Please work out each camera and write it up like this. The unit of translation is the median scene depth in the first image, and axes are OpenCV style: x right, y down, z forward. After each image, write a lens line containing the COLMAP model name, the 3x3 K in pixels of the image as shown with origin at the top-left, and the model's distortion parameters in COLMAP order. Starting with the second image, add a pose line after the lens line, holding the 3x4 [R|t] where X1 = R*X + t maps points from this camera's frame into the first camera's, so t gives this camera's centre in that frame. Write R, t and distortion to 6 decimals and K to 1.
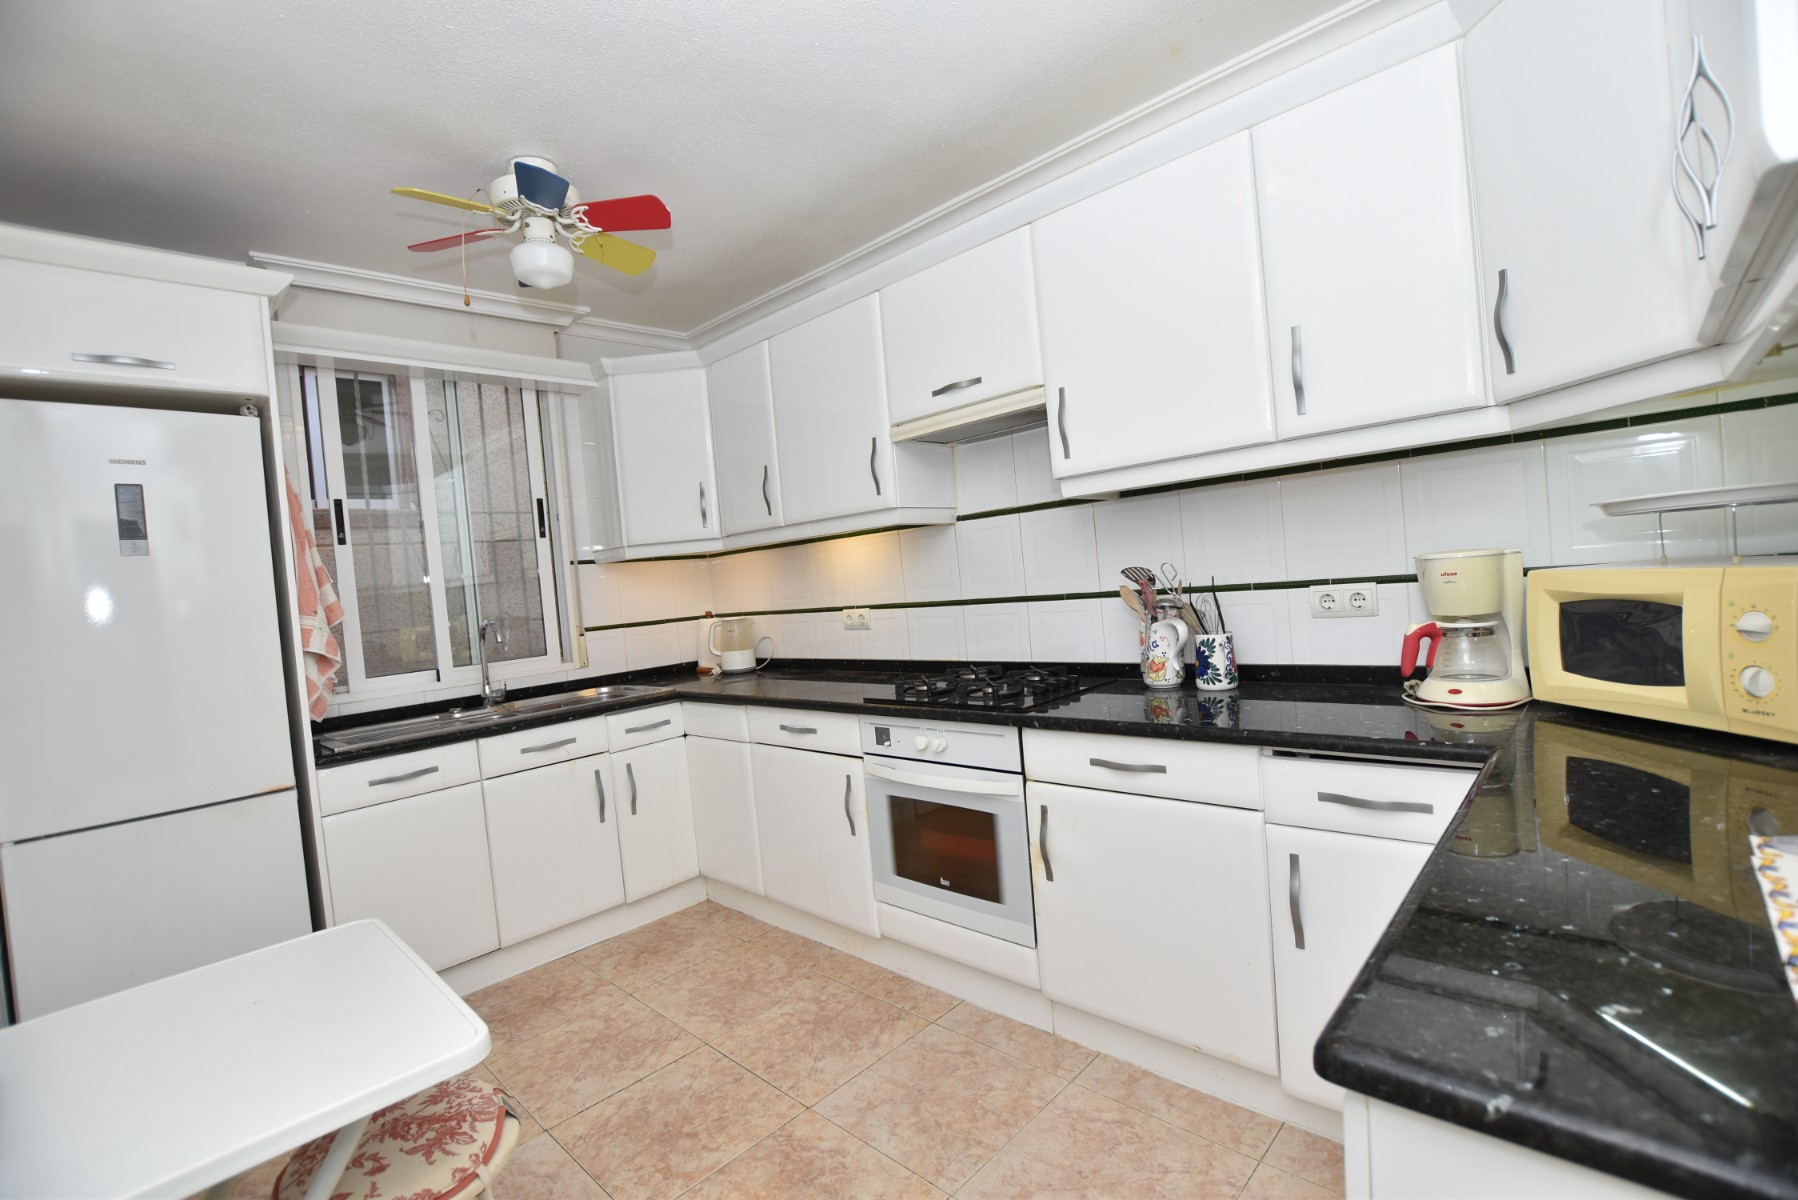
lens RADIAL K [[799.5, 0, 908.5], [0, 799.5, 598.7], [0, 0, 1]] dist [-0.029955, 0.004874]
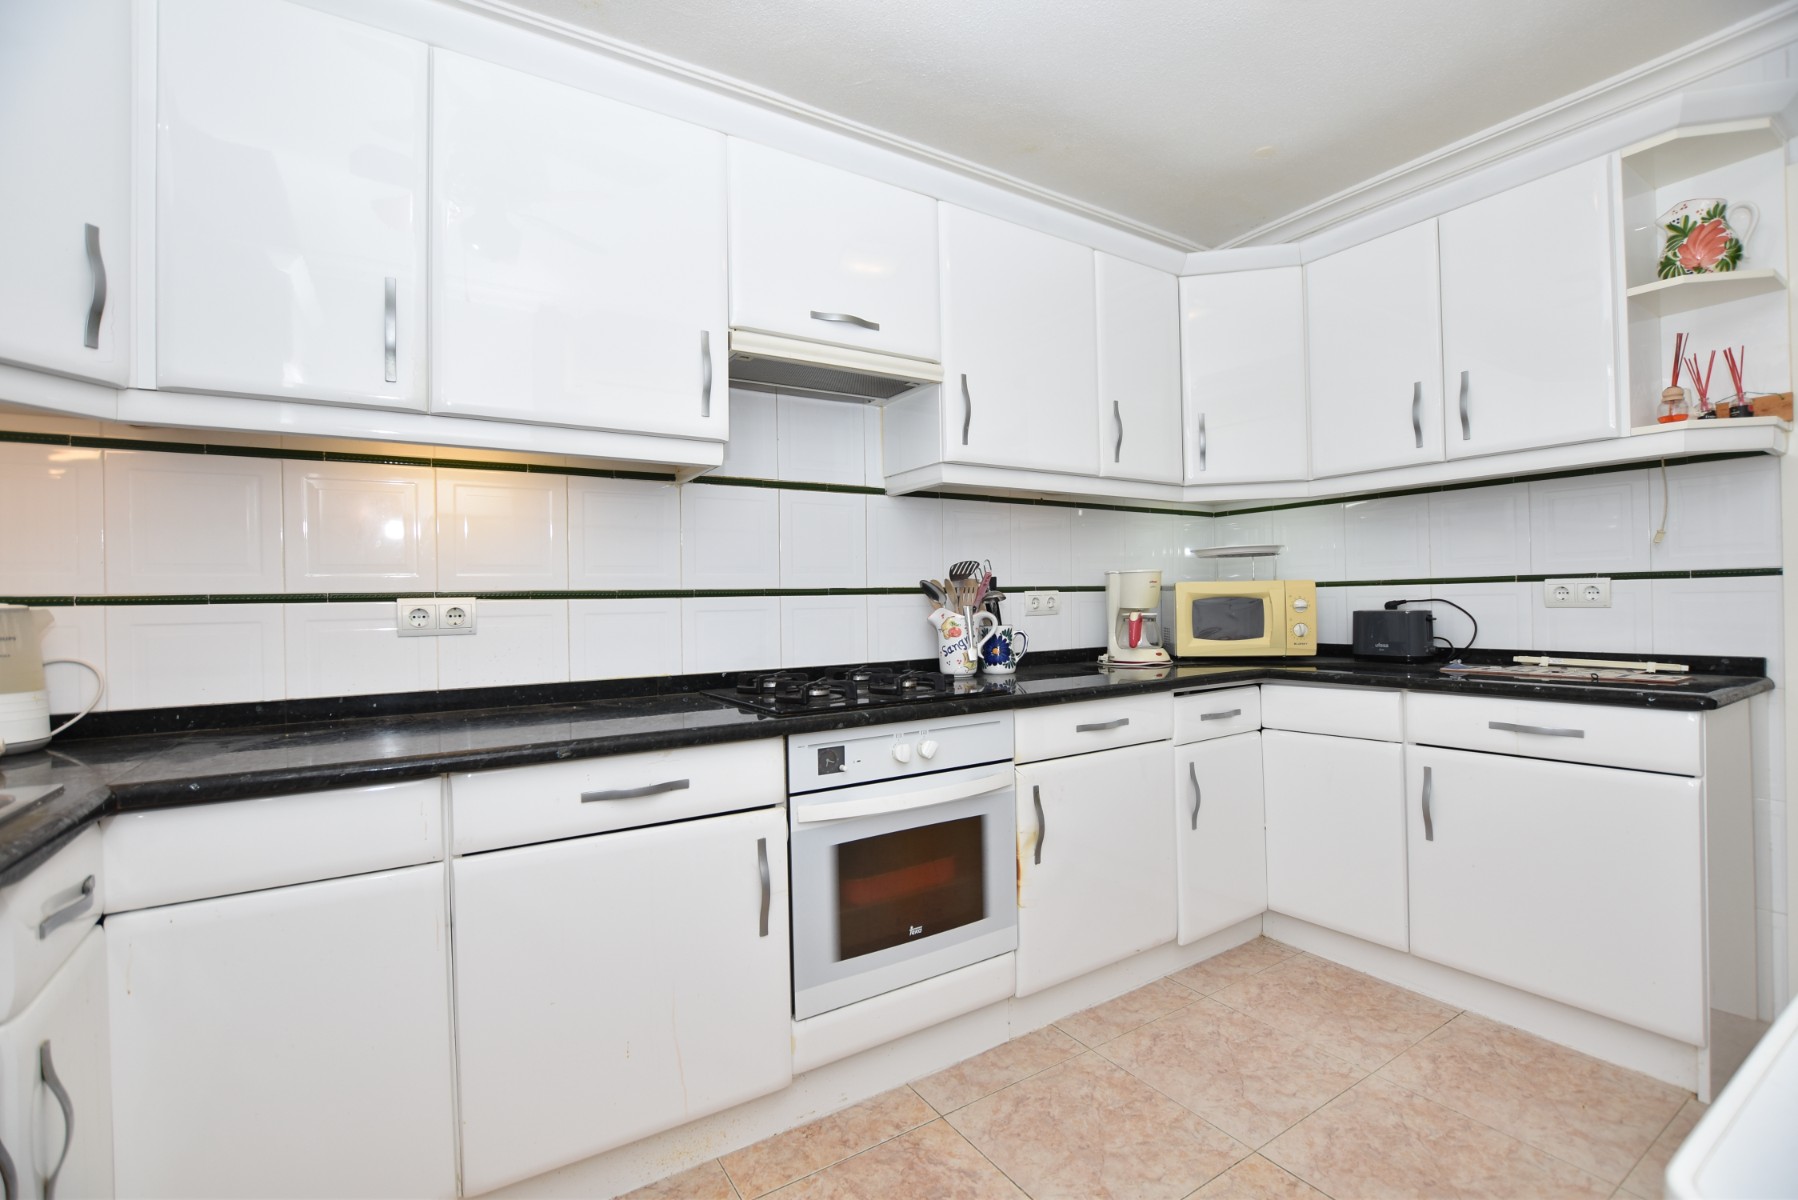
lens RADIAL K [[799.5, 0, 907.3], [0, 799.5, 598.8], [0, 0, 1]] dist [-0.029955, 0.004874]
pose [[0.237061, 0.084745, 0.967791, -0.751528], [0.027129, 0.995222, -0.093792, 0.106502], [-0.971116, 0.048489, 0.233629, 0.821806]]
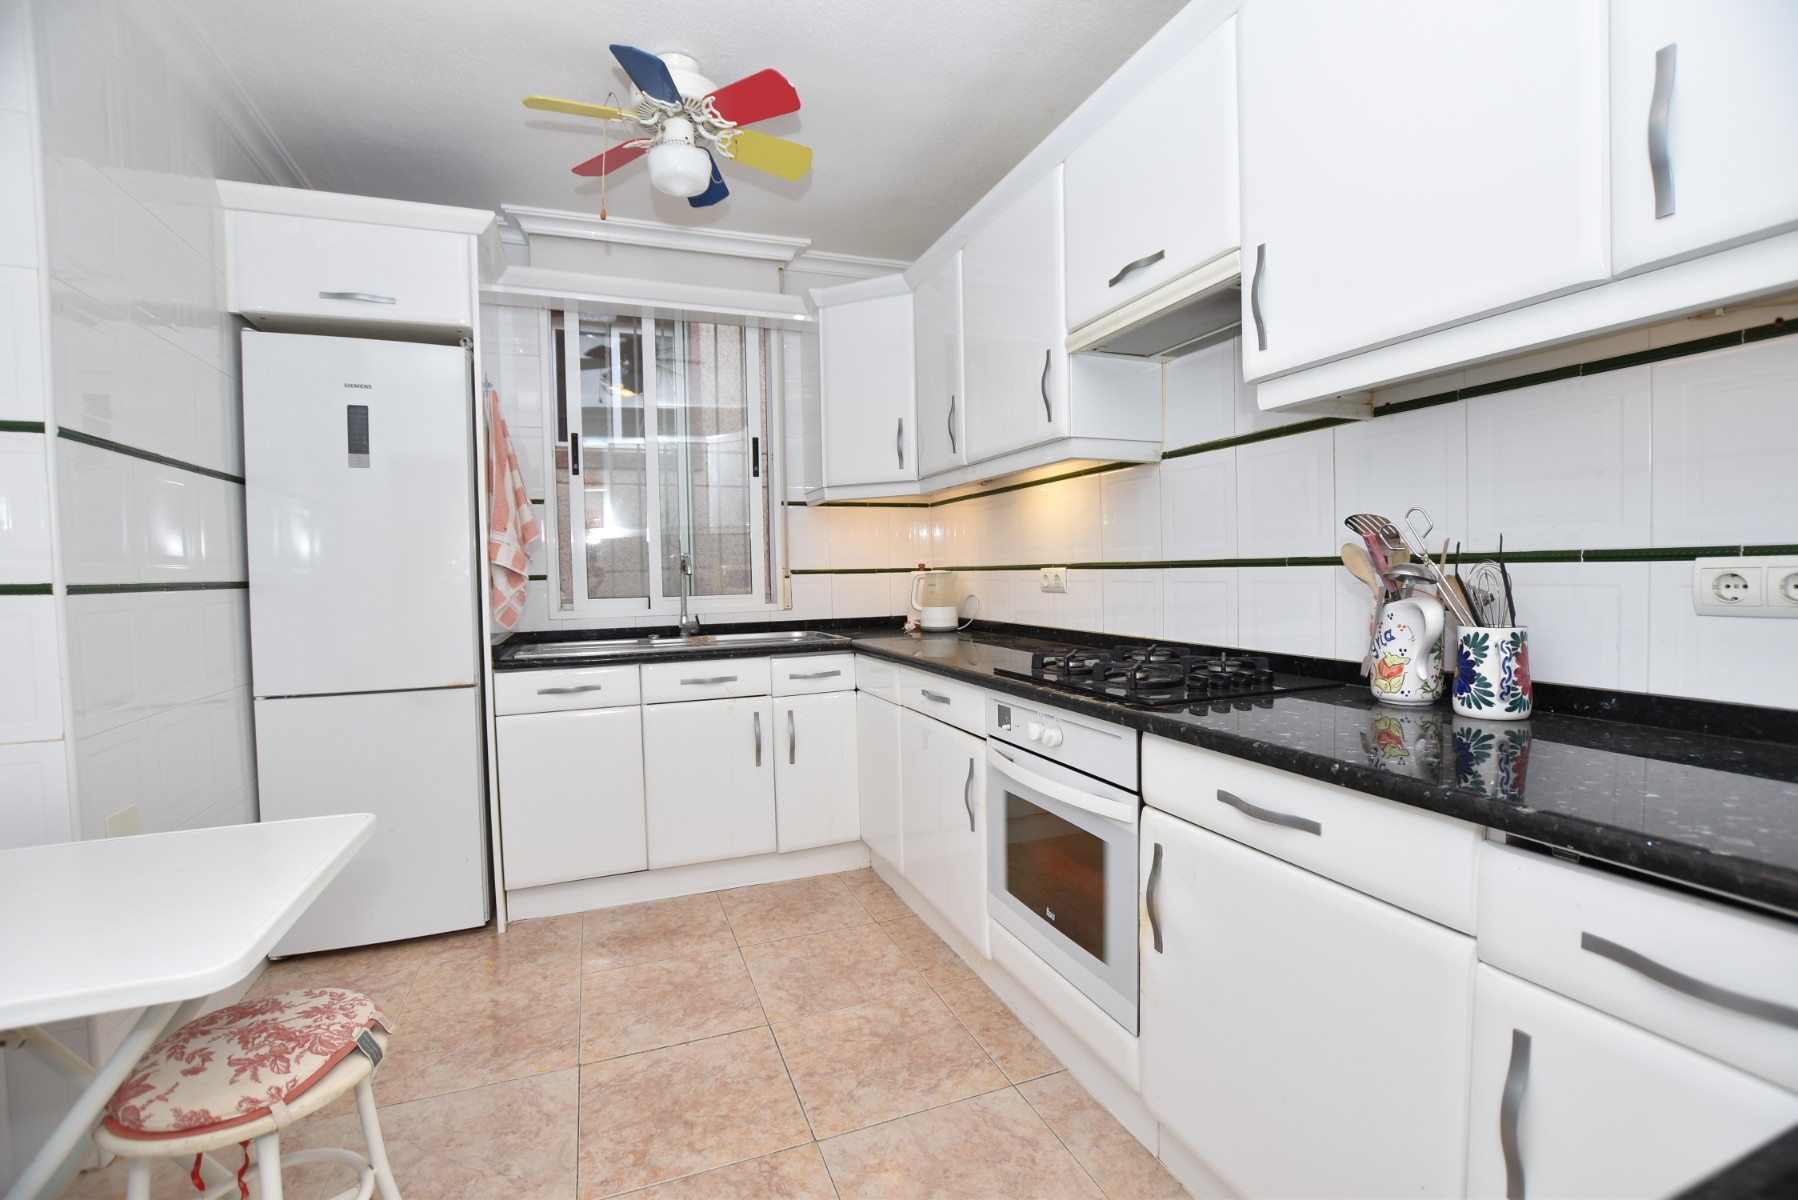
lens RADIAL K [[799.5, 0, 903.7], [0, 799.5, 600.9], [0, 0, 1]] dist [-0.029955, 0.004874]
pose [[0.902809, 0.084414, -0.421675, 0.219942], [-0.069948, 0.996312, 0.049692, 0.024421], [0.424315, -0.015367, 0.905384, 0.248632]]
